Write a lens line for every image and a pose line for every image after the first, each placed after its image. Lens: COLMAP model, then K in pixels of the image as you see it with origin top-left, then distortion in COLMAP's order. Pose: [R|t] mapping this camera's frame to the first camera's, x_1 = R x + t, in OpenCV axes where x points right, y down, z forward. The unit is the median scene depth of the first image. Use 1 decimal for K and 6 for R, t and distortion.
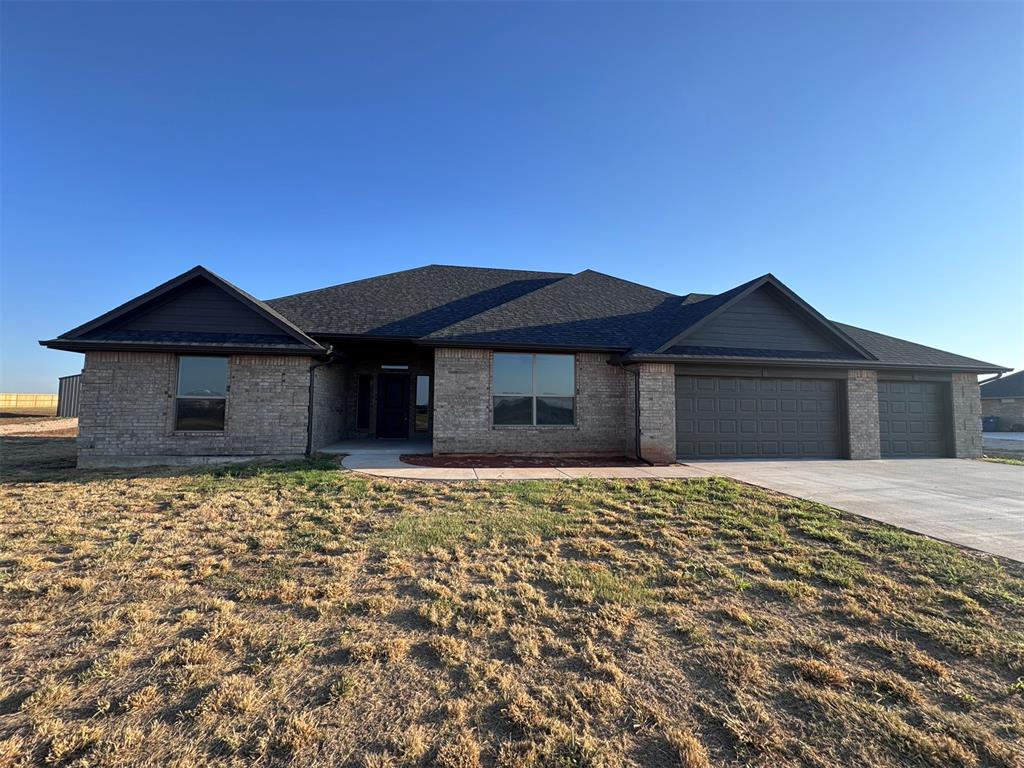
lens RADIAL K [[406.7, 0, 512.0], [0, 406.7, 384.0], [0, 0, 1]] dist [-0.001329, 0.000127]
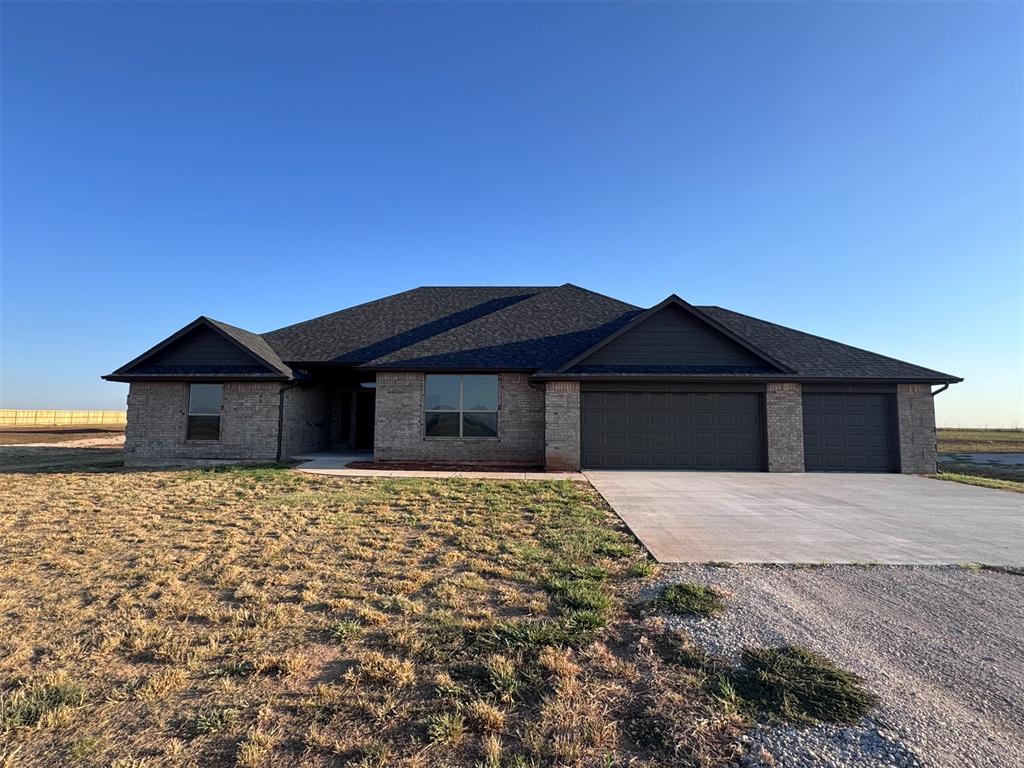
lens RADIAL K [[485.9, 0, 512.0], [0, 485.9, 384.0], [0, 0, 1]] dist [-0.000547, 0.000096]
pose [[0.982326, -0.017731, -0.186335, 0.470481], [0.013727, 0.999647, -0.022759, -0.015702], [0.186673, 0.019799, 0.982223, -0.335546]]
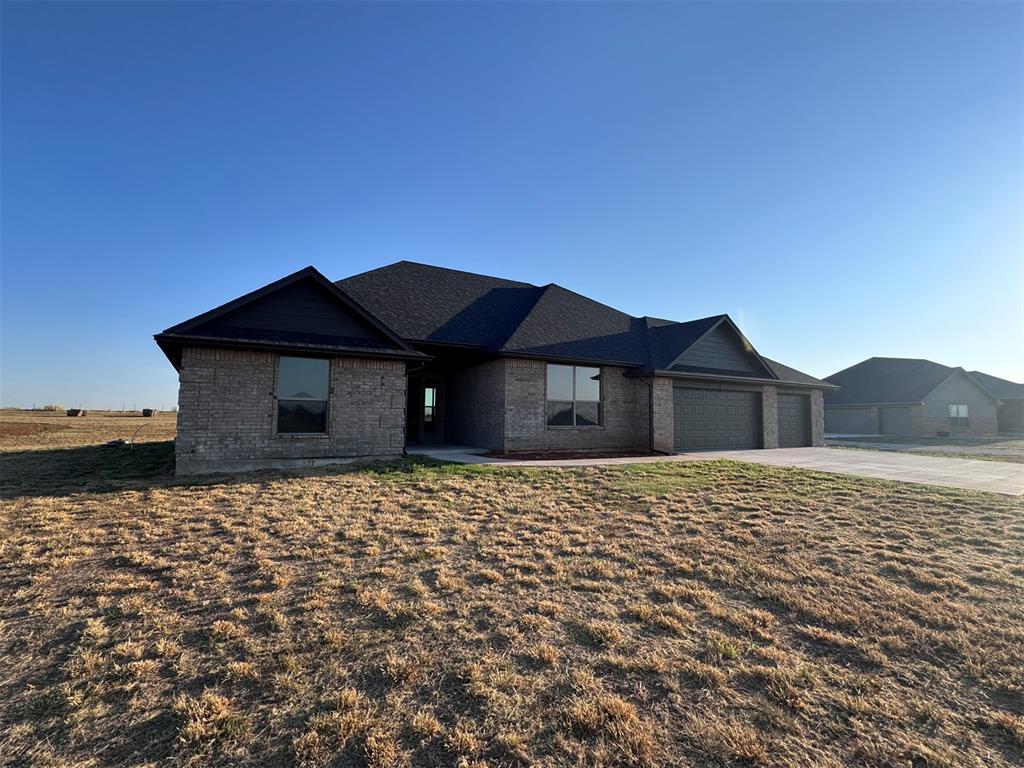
lens RADIAL K [[485.9, 0, 512.0], [0, 485.9, 384.0], [0, 0, 1]] dist [-0.000547, 0.000096]
pose [[0.924867, 0.025577, 0.379430, -0.679017], [-0.024377, 0.999671, -0.007968, -0.006010], [-0.379509, -0.001880, 0.925186, -0.252592]]
